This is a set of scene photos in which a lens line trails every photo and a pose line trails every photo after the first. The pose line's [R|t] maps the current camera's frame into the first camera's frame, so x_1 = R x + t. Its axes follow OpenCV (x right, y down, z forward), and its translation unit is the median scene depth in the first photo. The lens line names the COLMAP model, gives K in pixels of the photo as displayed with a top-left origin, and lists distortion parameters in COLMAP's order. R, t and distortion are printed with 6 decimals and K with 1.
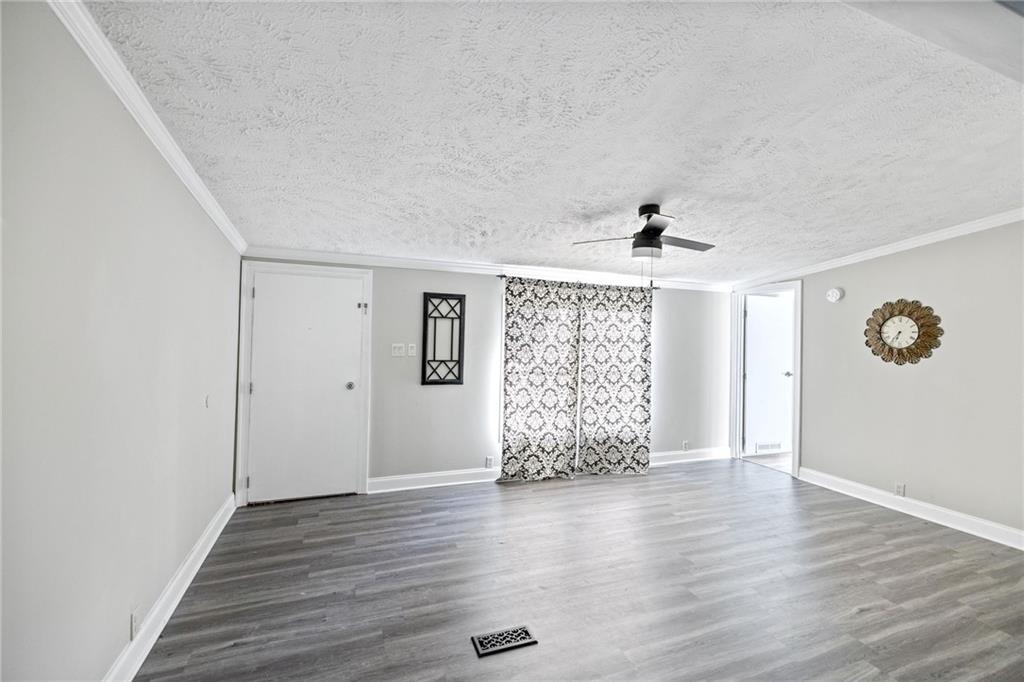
lens RADIAL K [[437.1, 0, 509.8], [0, 437.1, 337.0], [0, 0, 1]] dist [0.000651, 0.000074]
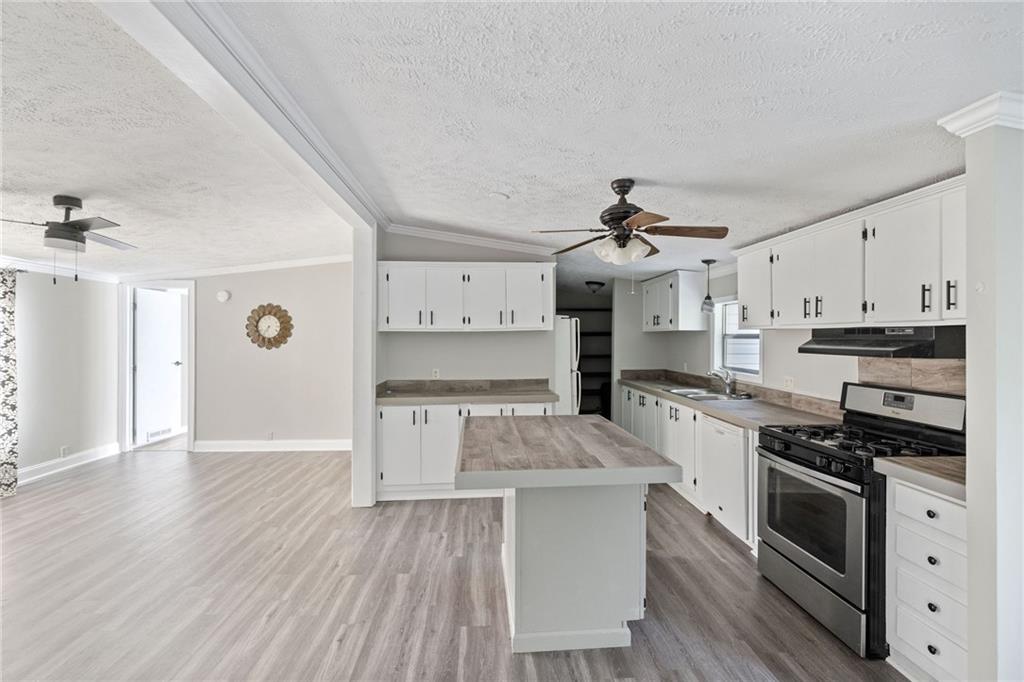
lens RADIAL K [[437.1, 0, 509.8], [0, 437.1, 337.0], [0, 0, 1]] dist [0.000651, 0.000074]
pose [[0.294370, -0.017504, 0.955531, -0.198060], [-0.002871, 0.999812, 0.019200, -0.005121], [-0.955687, -0.008396, 0.294264, -0.141343]]
